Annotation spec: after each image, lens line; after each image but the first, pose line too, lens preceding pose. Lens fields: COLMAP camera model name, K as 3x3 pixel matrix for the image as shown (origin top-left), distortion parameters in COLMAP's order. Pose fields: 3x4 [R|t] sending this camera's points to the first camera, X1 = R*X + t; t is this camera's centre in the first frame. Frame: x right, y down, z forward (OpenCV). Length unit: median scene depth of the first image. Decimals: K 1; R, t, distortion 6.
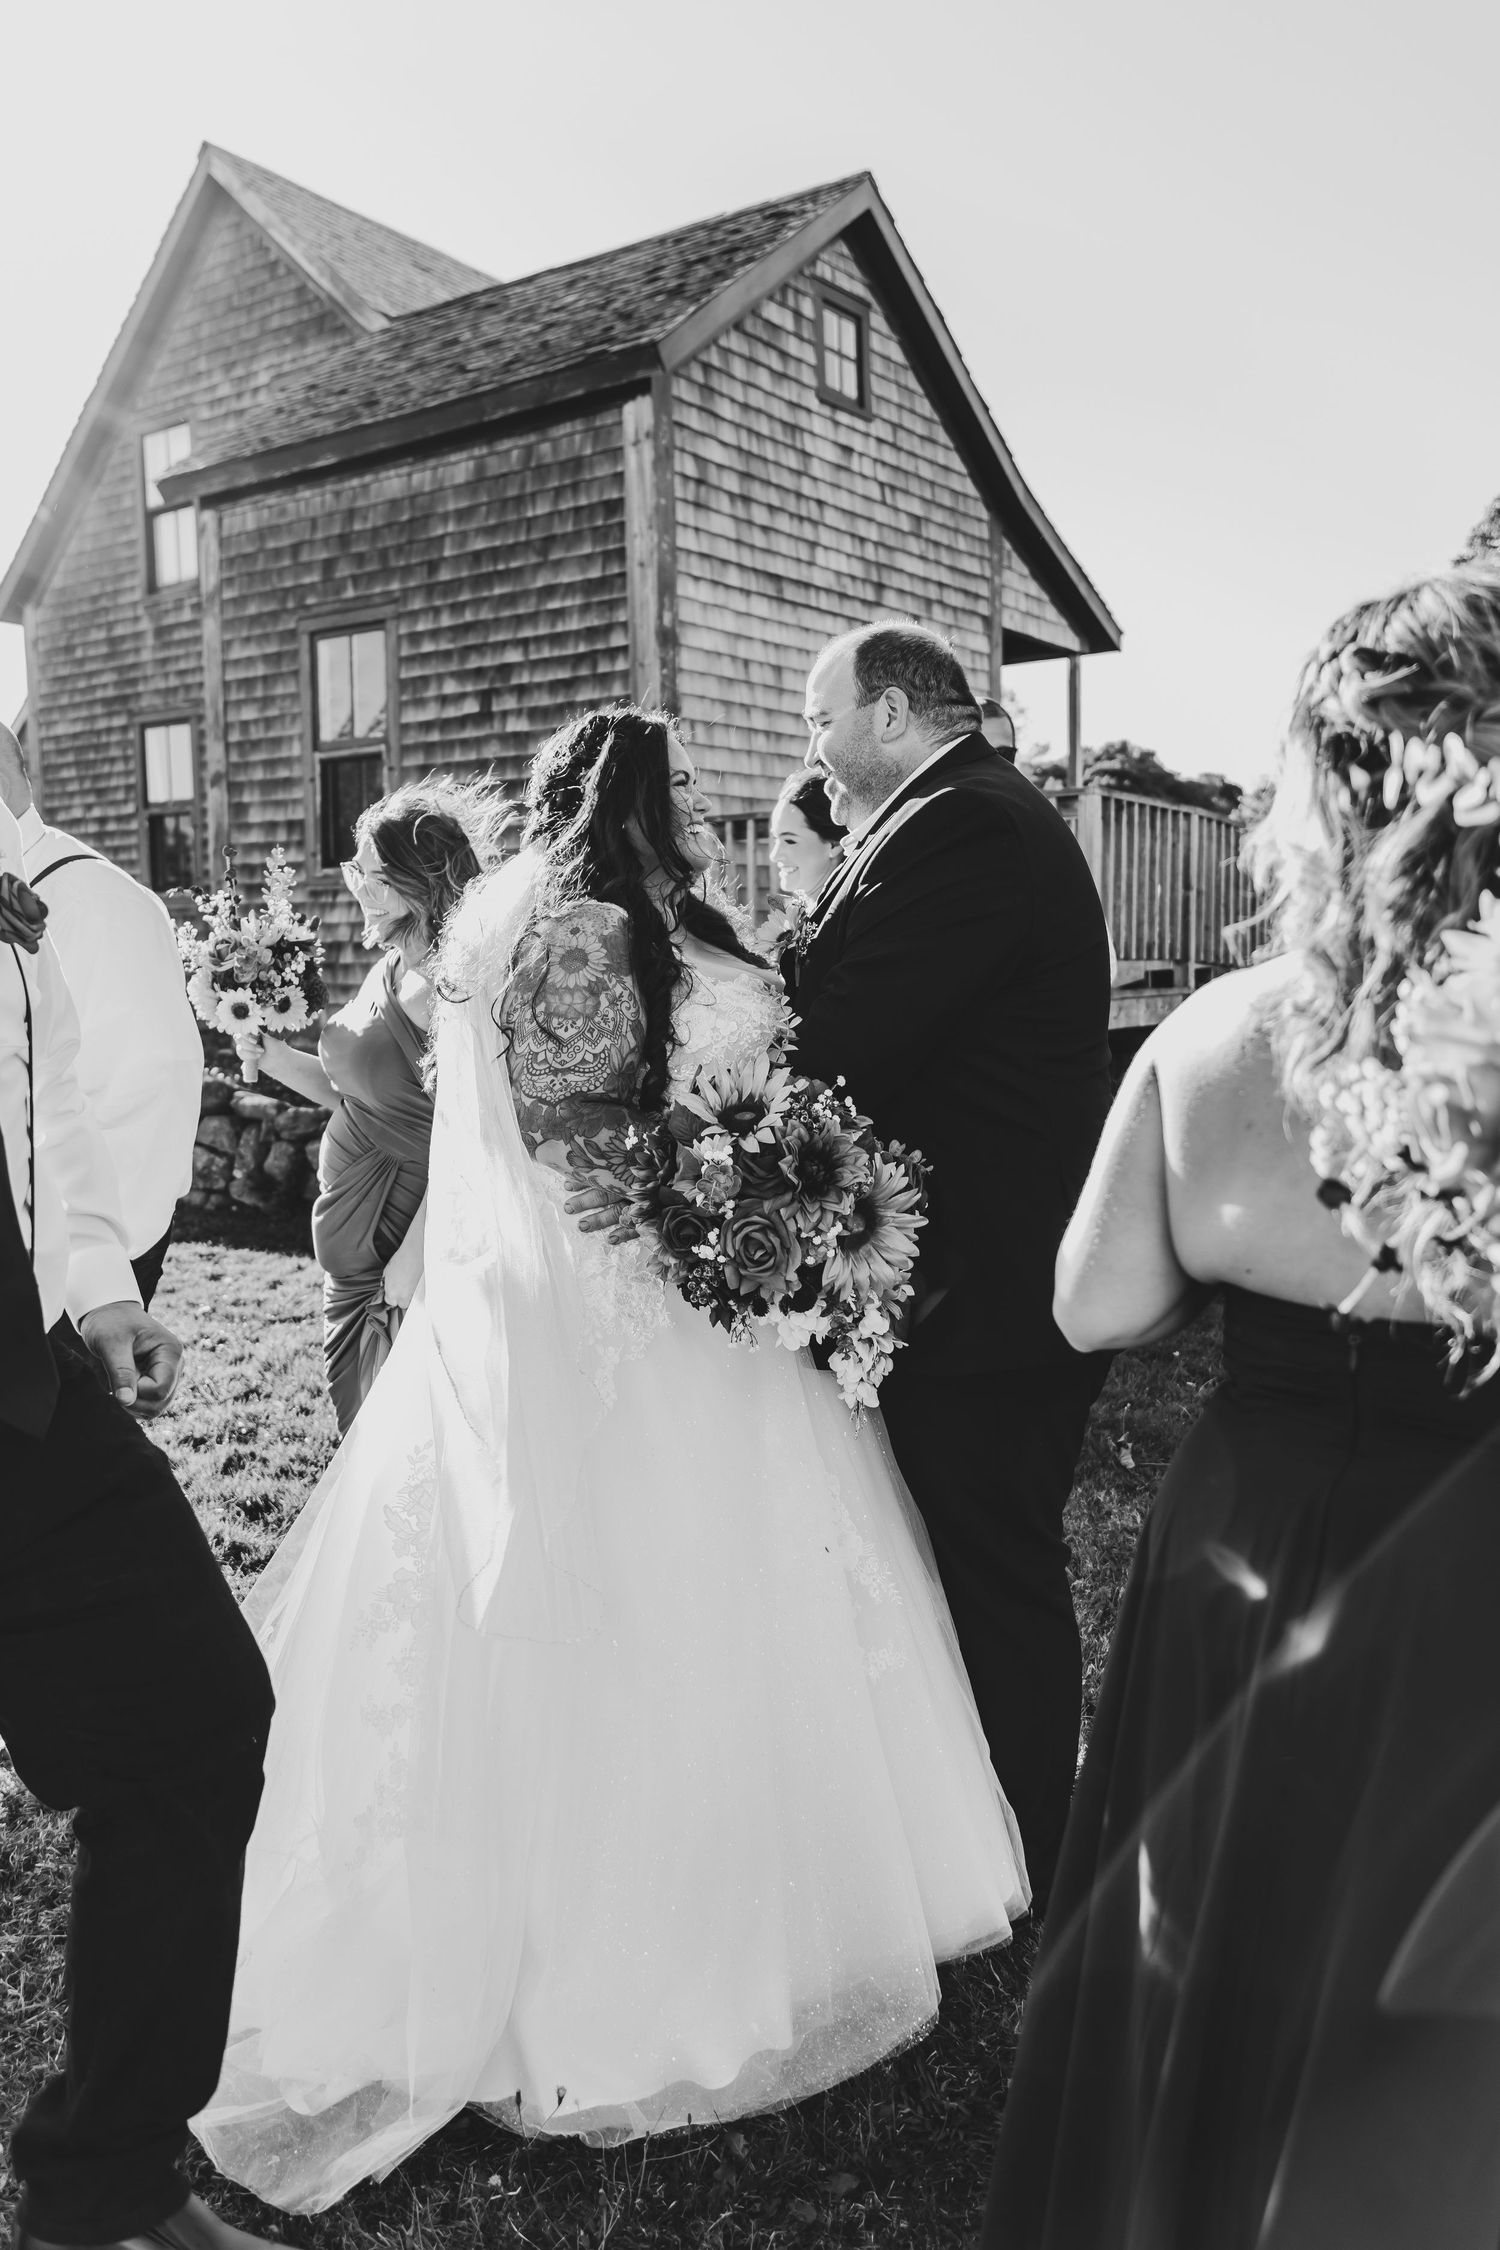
lens RADIAL K [[1676.5, 0, 745.7], [0, 1676.5, 1124.3], [0, 0, 1]] dist [0.009661, -0.004388]
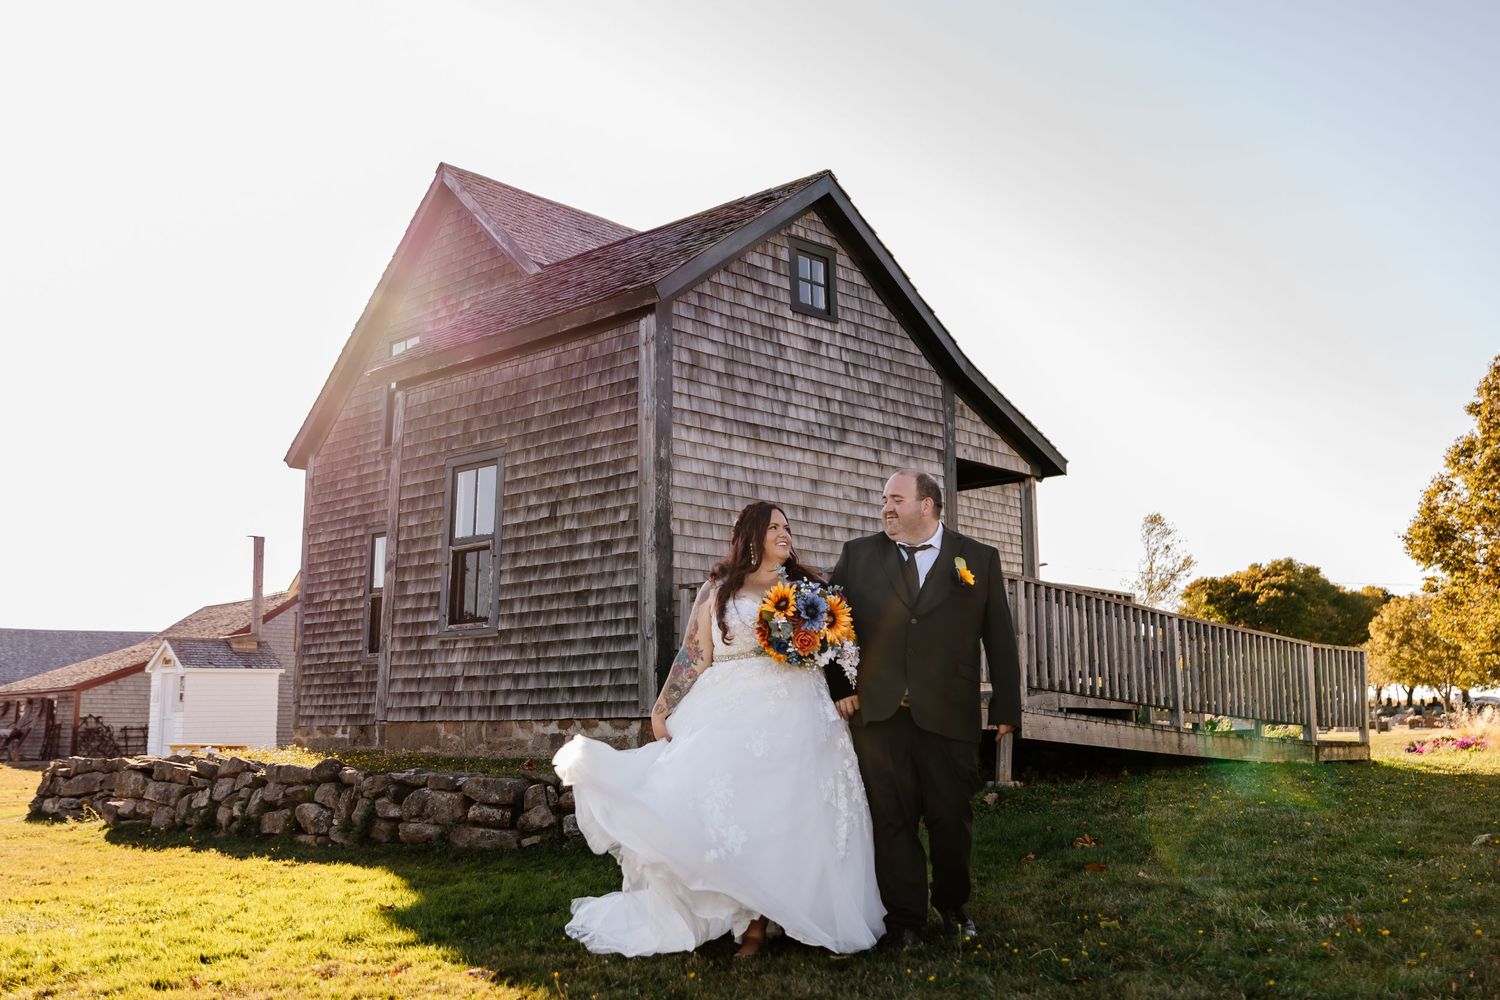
lens RADIAL K [[1431.7, 0, 751.7], [0, 1431.7, 501.1], [0, 0, 1]] dist [0.008567, 0.000000]
pose [[0.989856, -0.010891, -0.141654, 0.180213], [-0.026808, 0.964829, -0.261508, 0.059094], [0.139520, 0.262652, 0.954750, -0.160975]]
